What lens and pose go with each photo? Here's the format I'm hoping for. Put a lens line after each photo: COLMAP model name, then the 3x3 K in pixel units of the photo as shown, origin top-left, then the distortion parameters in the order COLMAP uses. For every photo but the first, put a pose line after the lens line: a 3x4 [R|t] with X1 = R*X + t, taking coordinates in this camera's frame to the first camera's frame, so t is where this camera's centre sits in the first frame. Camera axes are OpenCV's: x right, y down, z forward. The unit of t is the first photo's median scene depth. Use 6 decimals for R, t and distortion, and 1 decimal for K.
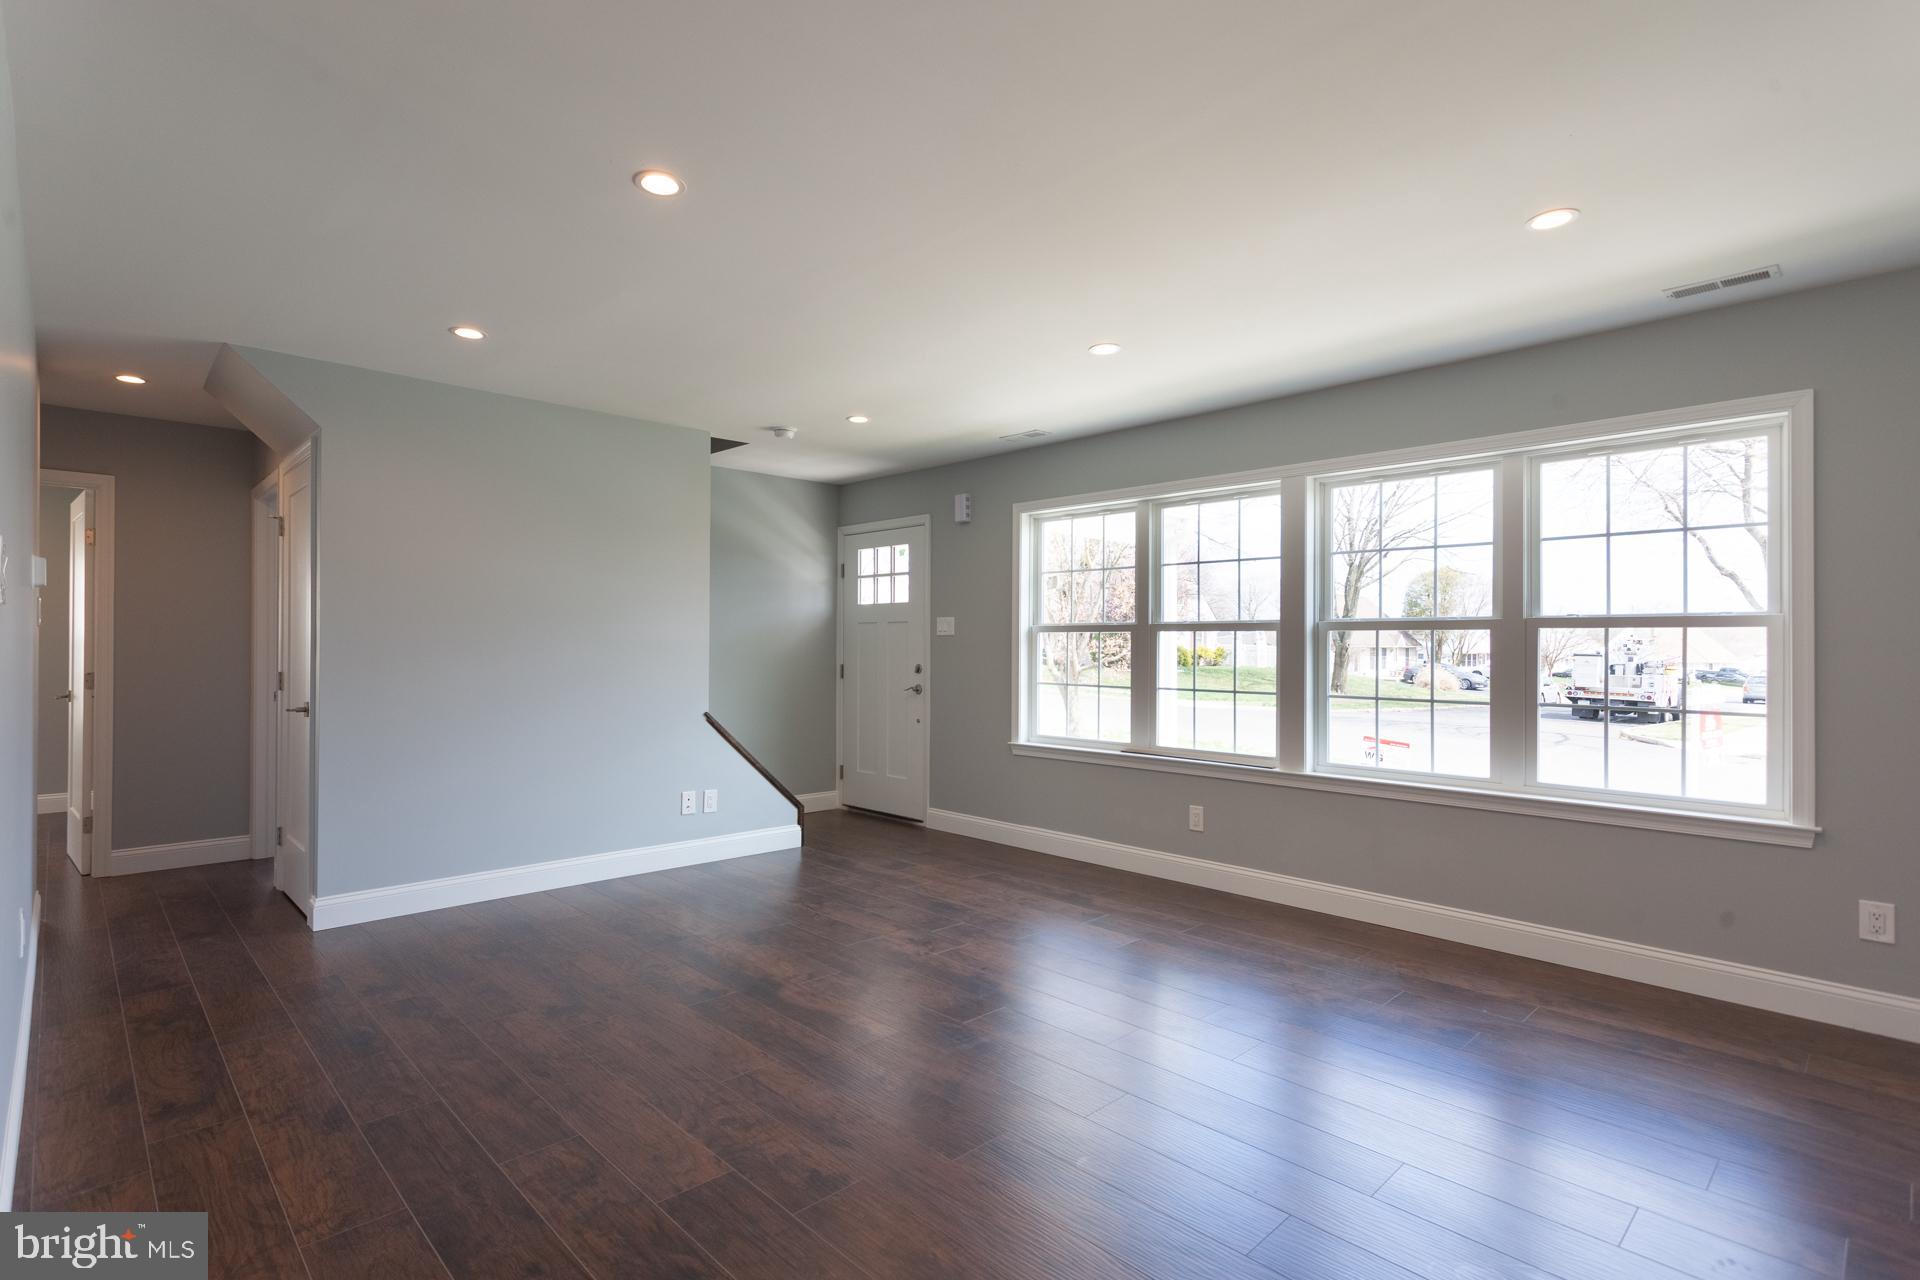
lens RADIAL K [[931.8, 0, 953.7], [0, 931.8, 641.3], [0, 0, 1]] dist [0.006088, 0.000451]
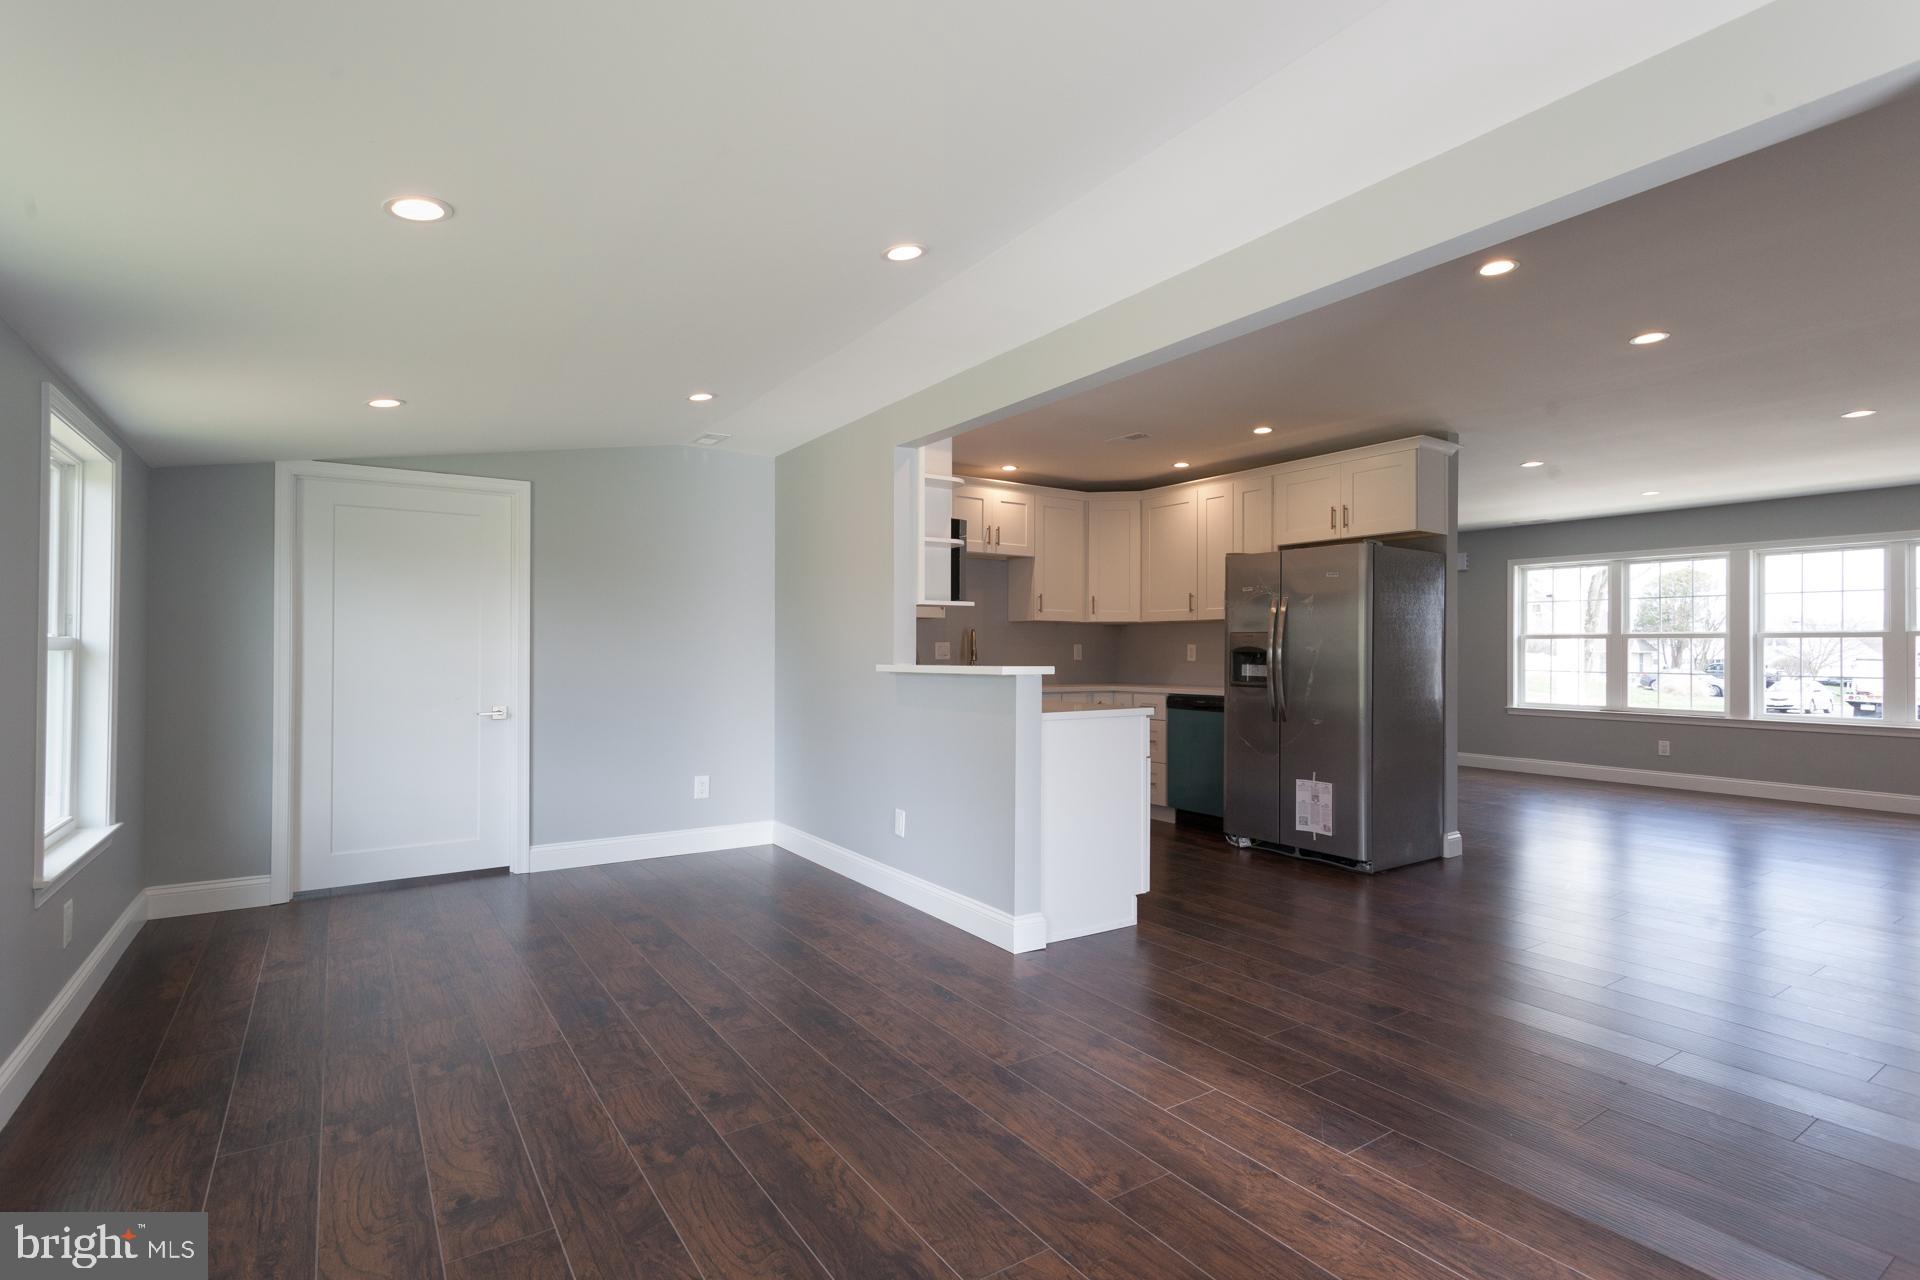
lens RADIAL K [[915.9, 0, 951.7], [0, 915.9, 643.3], [0, 0, 1]] dist [0.006029, 0.001333]
pose [[0.984883, -0.000322, -0.173222, -0.686927], [-0.000405, 0.999991, -0.004161, 0.005570], [0.173222, 0.004169, 0.984874, -0.830593]]
